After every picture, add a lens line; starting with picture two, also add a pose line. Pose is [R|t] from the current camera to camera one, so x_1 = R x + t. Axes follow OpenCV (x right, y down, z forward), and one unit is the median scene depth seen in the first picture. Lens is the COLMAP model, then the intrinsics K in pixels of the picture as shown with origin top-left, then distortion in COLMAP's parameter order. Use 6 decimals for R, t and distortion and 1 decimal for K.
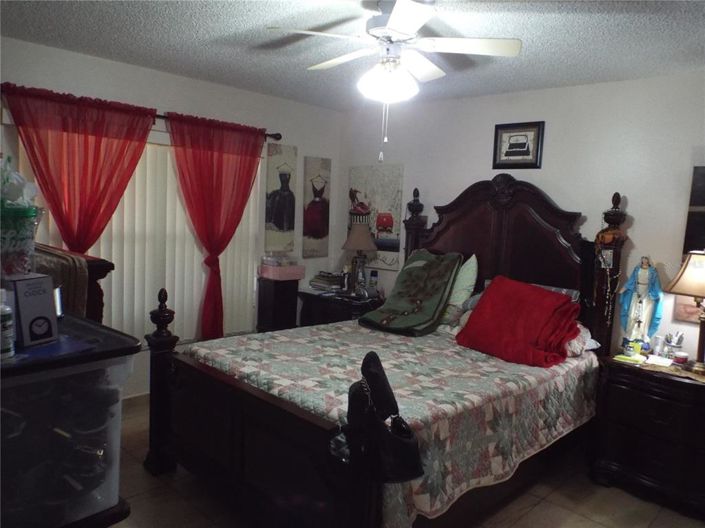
lens RADIAL K [[531.1, 0, 350.8], [0, 531.1, 265.1], [0, 0, 1]] dist [-0.000970, -0.014975]
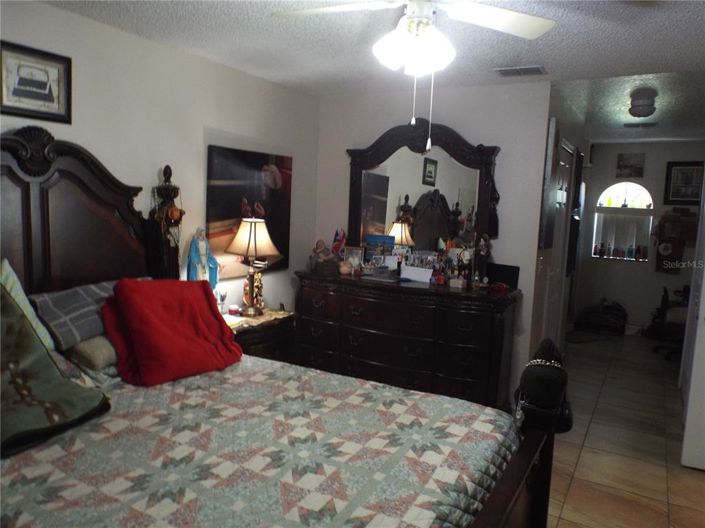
lens RADIAL K [[531.1, 0, 353.4], [0, 531.1, 266.4], [0, 0, 1]] dist [-0.000970, -0.014975]
pose [[-0.242428, -0.182639, 0.952823, -0.444847], [0.054381, 0.978018, 0.201305, -0.116331], [-0.968644, 0.100618, -0.227167, 0.800349]]
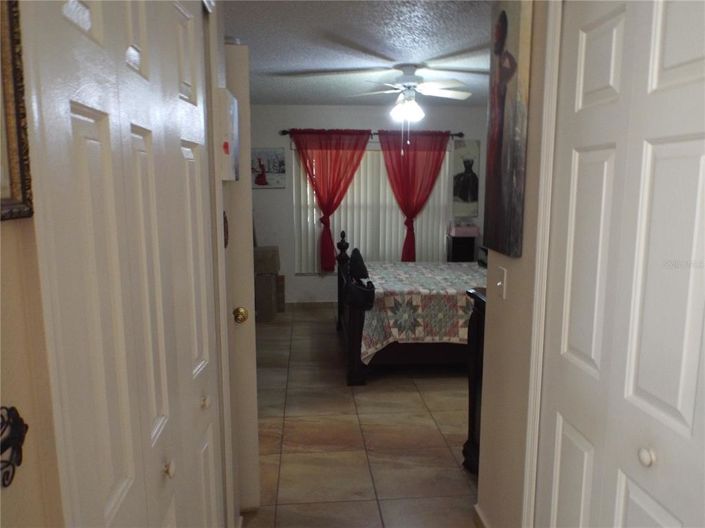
lens RADIAL K [[531.1, 0, 352.9], [0, 531.1, 265.5], [0, 0, 1]] dist [-0.000970, -0.014975]
pose [[0.756965, 0.047243, -0.651745, 0.692763], [-0.032187, 0.998868, 0.035022, 0.076891], [0.652662, -0.005533, 0.757629, -0.306034]]
